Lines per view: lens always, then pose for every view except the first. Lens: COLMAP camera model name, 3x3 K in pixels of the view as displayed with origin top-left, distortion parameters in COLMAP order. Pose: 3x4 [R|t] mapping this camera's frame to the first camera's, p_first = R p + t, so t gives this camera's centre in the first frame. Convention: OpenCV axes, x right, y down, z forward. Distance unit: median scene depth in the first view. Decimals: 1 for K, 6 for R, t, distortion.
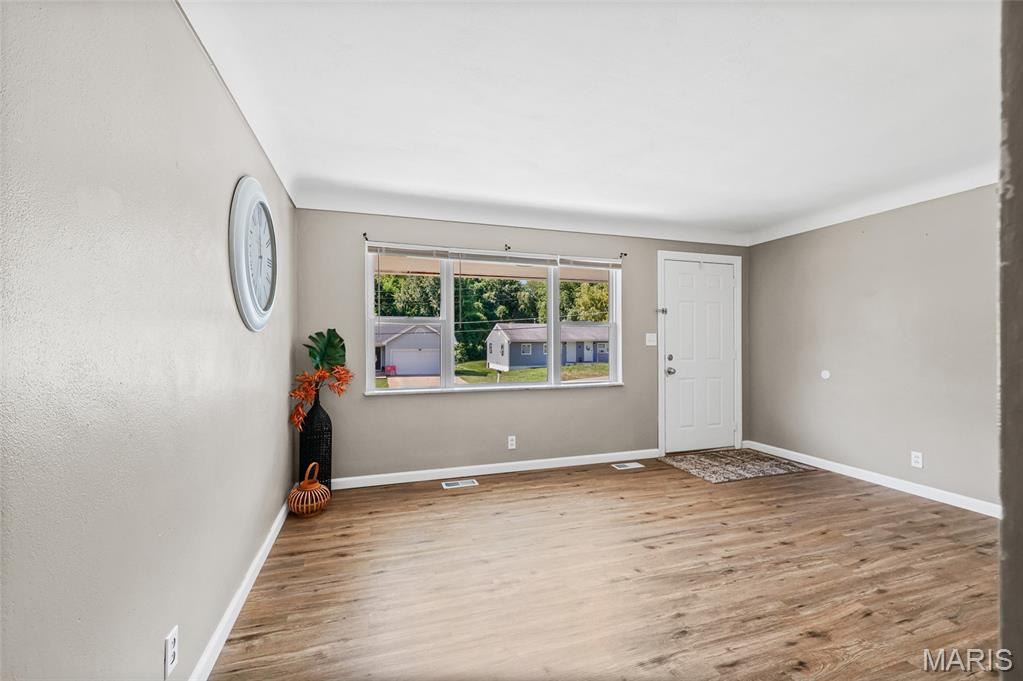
lens RADIAL K [[422.2, 0, 509.1], [0, 422.2, 338.7], [0, 0, 1]] dist [0.002645, 0.000031]
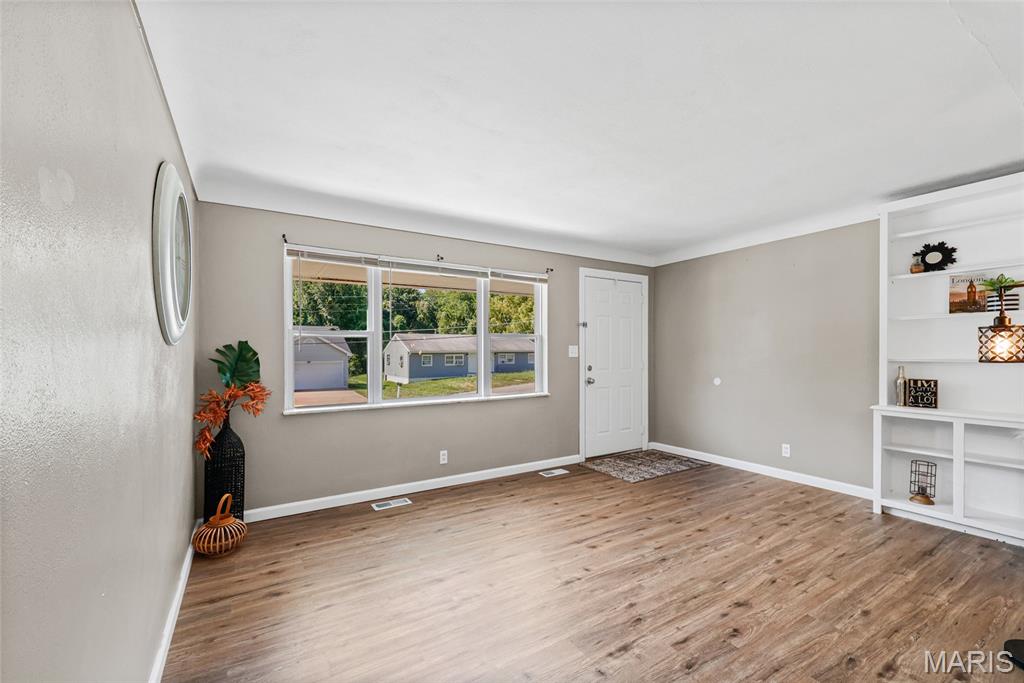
lens RADIAL K [[427.3, 0, 510.0], [0, 427.3, 350.5], [0, 0, 1]] dist [0.002468, 0.000261]
pose [[0.971201, -0.002405, 0.238249, -0.111269], [0.001834, 0.999995, 0.002621, -0.005522], [-0.238254, -0.002109, 0.971201, 0.001089]]
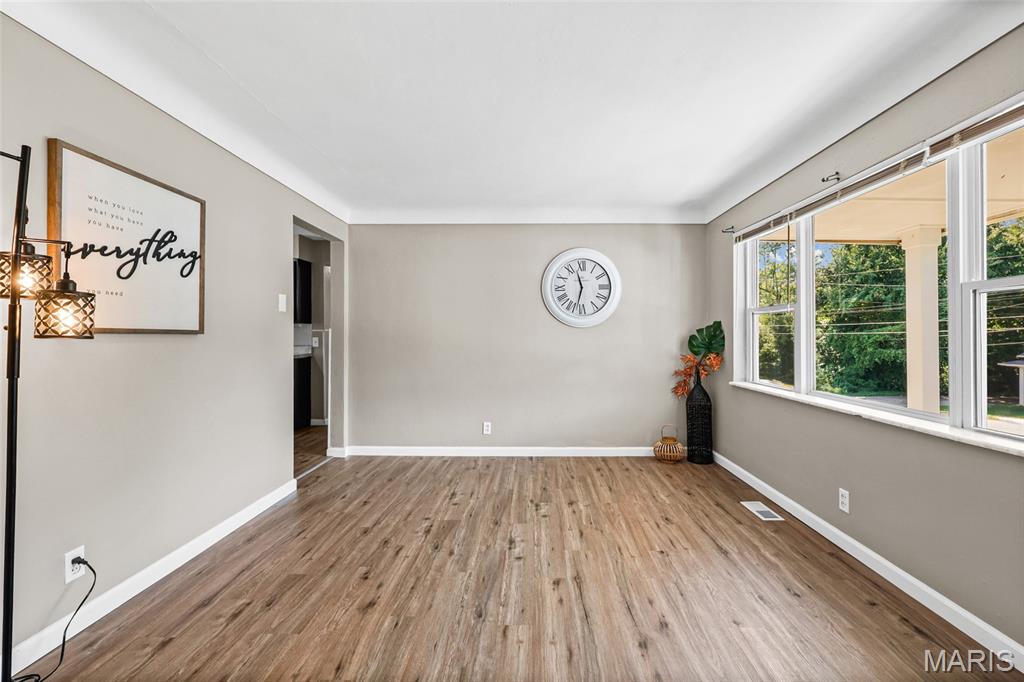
lens RADIAL K [[409.3, 0, 515.5], [0, 409.3, 338.9], [0, 0, 1]] dist [0.000449, -0.000007]
pose [[-0.329744, 0.007457, -0.944041, 0.985334], [0.006942, 0.999961, 0.005474, 0.017206], [0.944045, -0.004748, -0.329783, 1.059997]]
